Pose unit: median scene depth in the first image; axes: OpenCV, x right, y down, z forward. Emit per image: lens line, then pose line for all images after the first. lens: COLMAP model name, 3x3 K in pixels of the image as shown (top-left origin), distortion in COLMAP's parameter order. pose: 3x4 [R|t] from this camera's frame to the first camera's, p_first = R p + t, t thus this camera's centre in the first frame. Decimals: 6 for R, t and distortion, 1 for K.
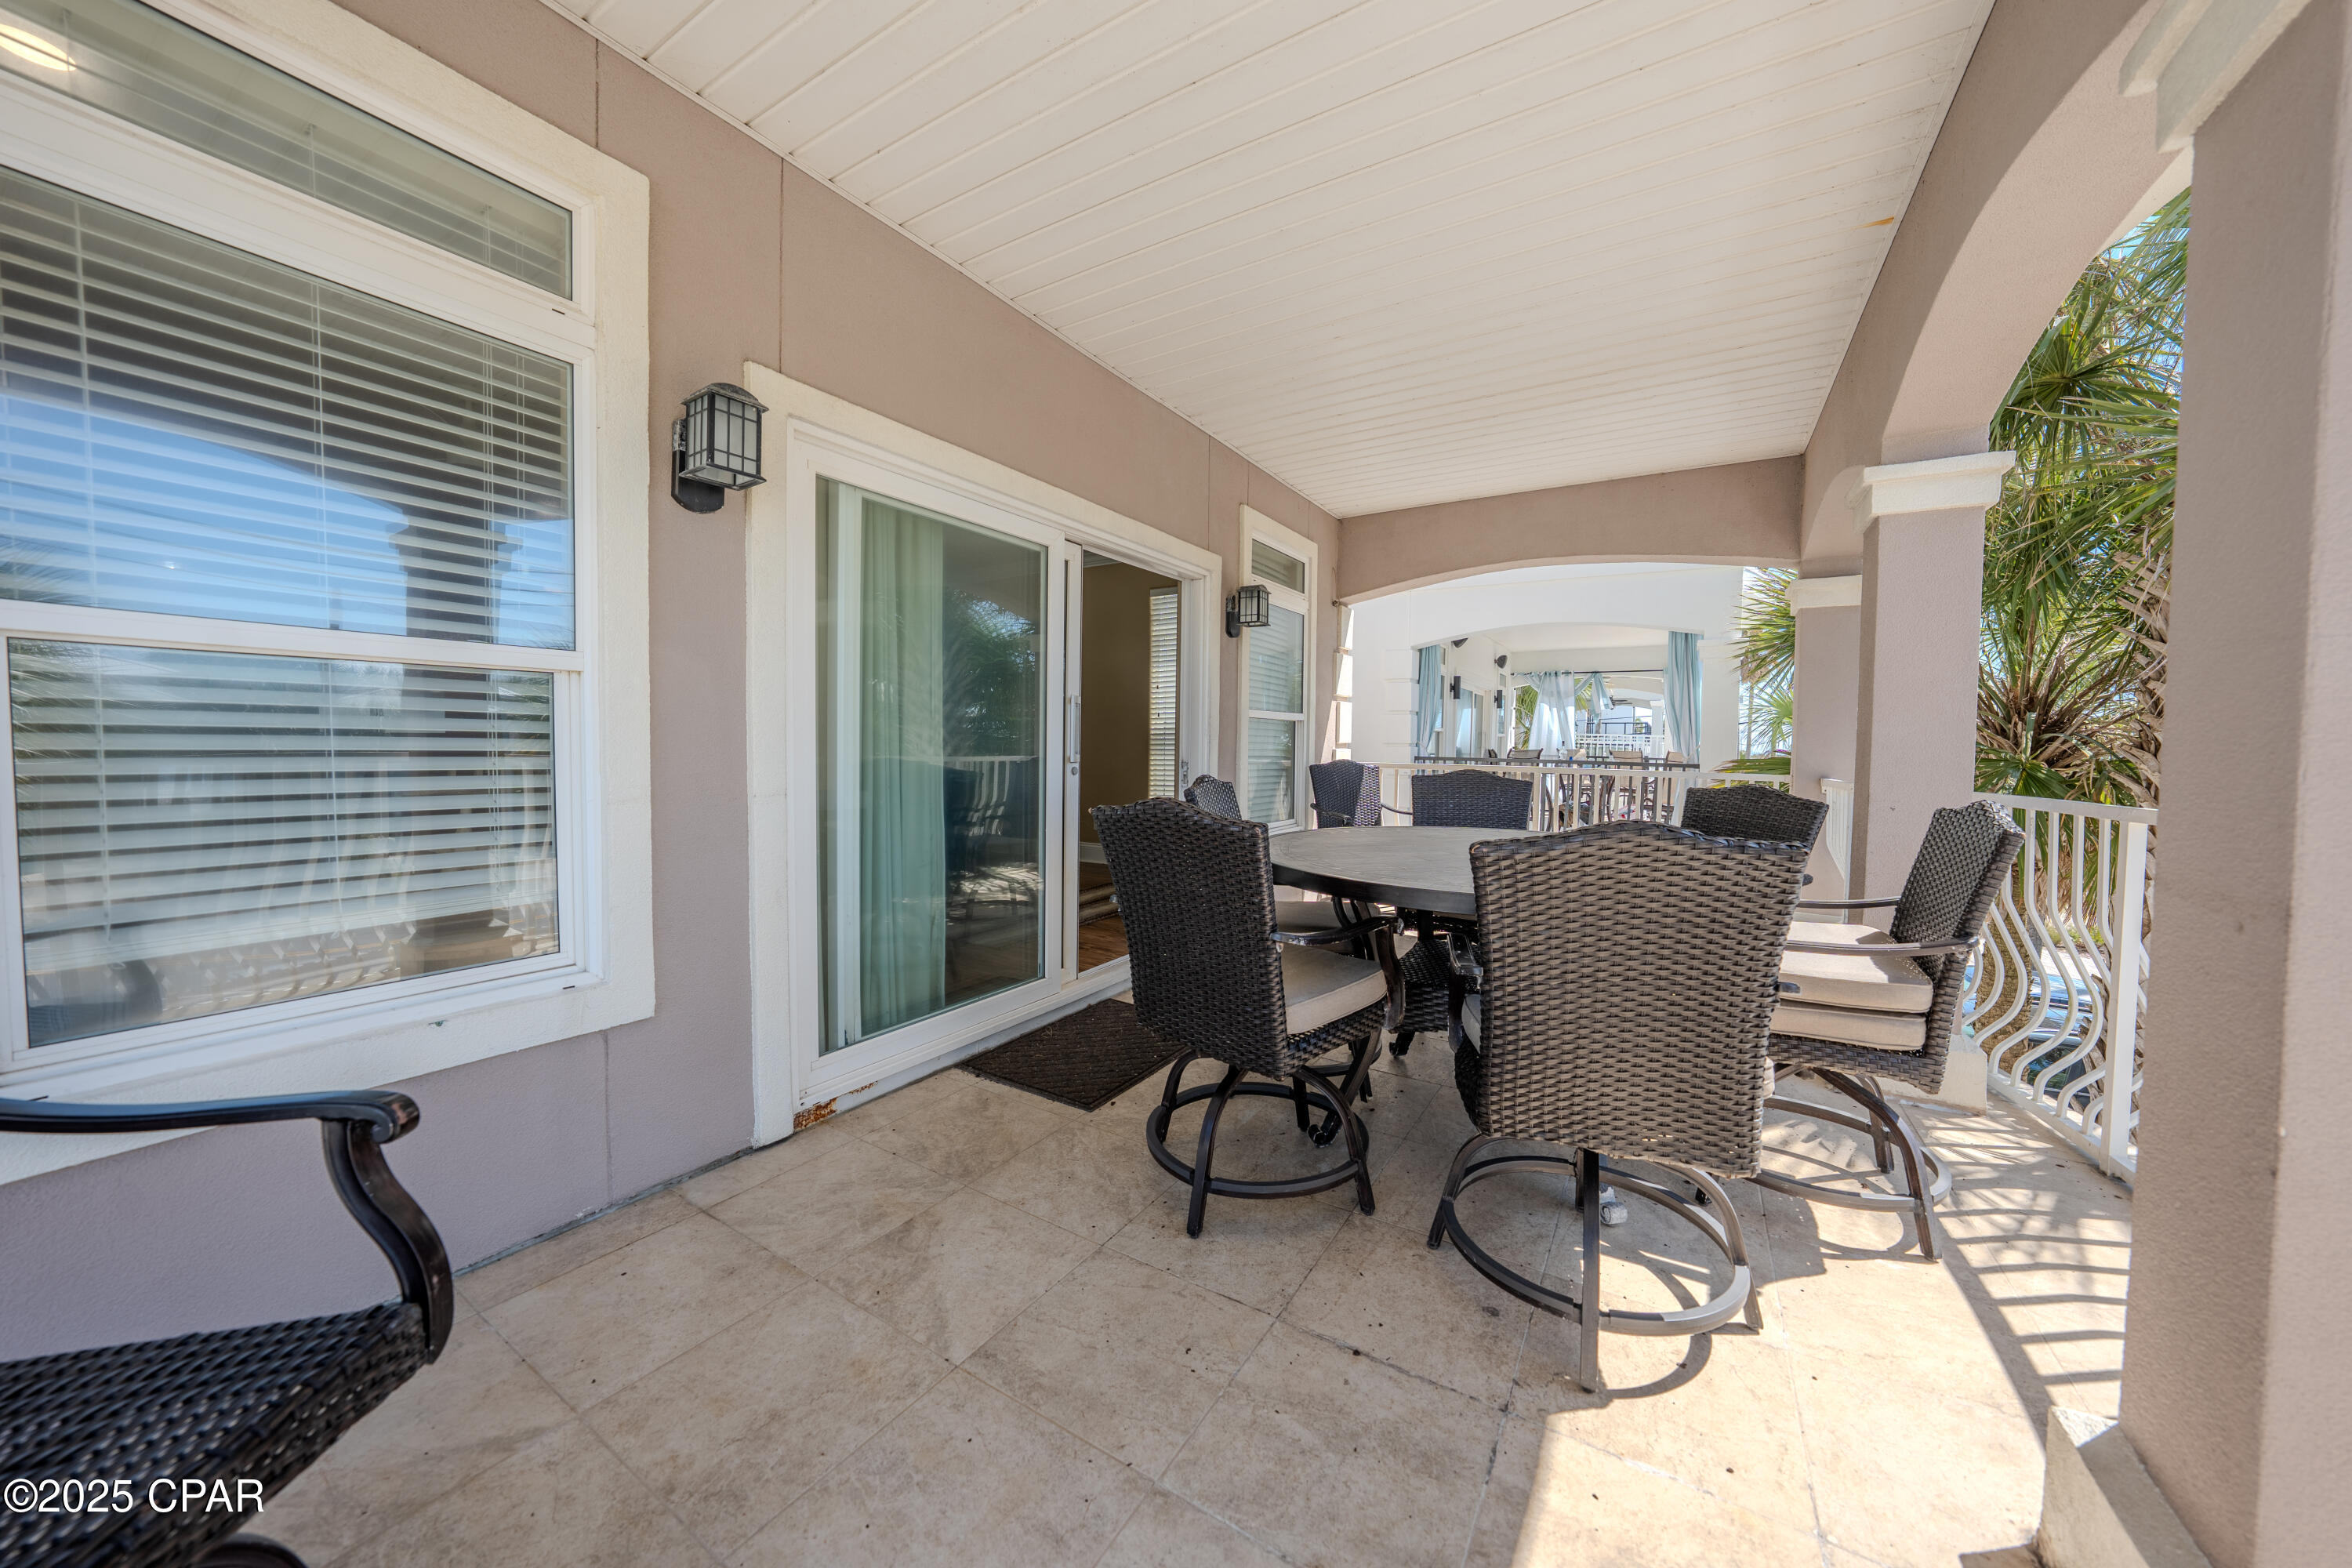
lens RADIAL K [[811.0, 0, 1163.5], [0, 811.0, 766.8], [0, 0, 1]] dist [-0.002444, 0.000342]
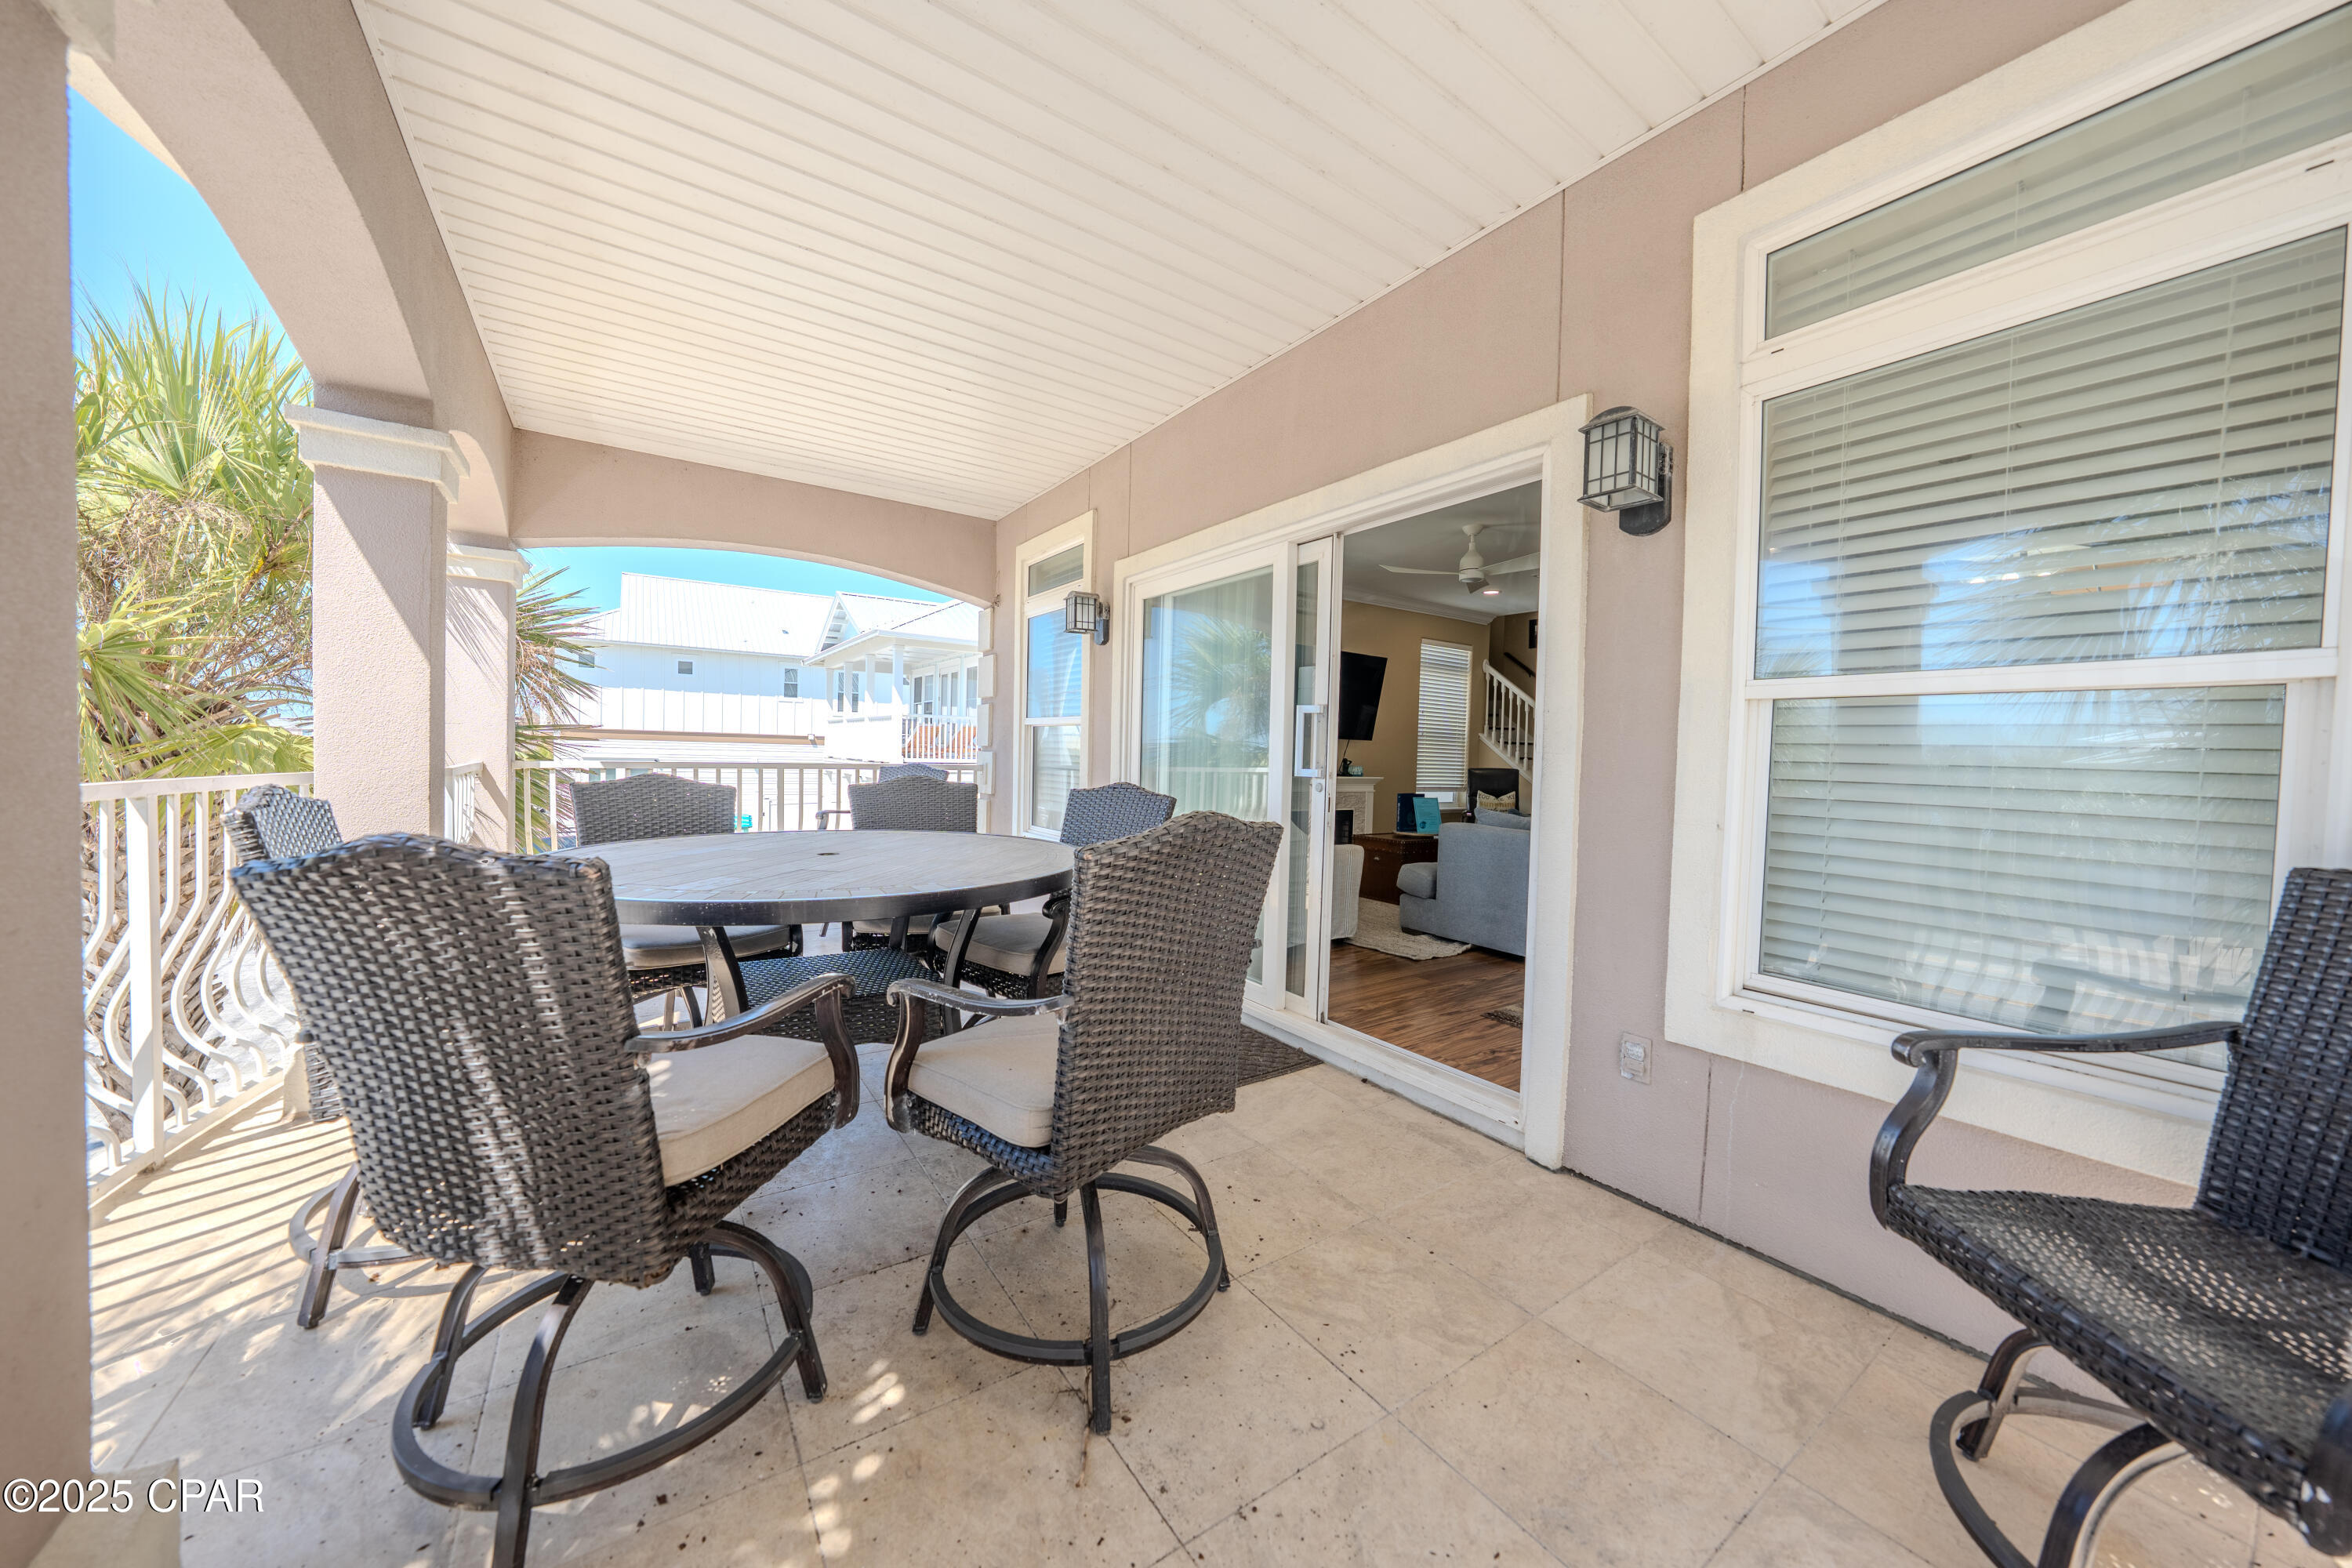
lens RADIAL K [[811.0, 0, 1173.8], [0, 811.0, 778.0], [0, 0, 1]] dist [-0.002444, 0.000342]
pose [[-0.390854, 0.010683, -0.920391, 0.601901], [-0.050341, 0.998188, 0.032964, -0.021692], [0.919075, 0.059217, -0.389608, 0.919380]]
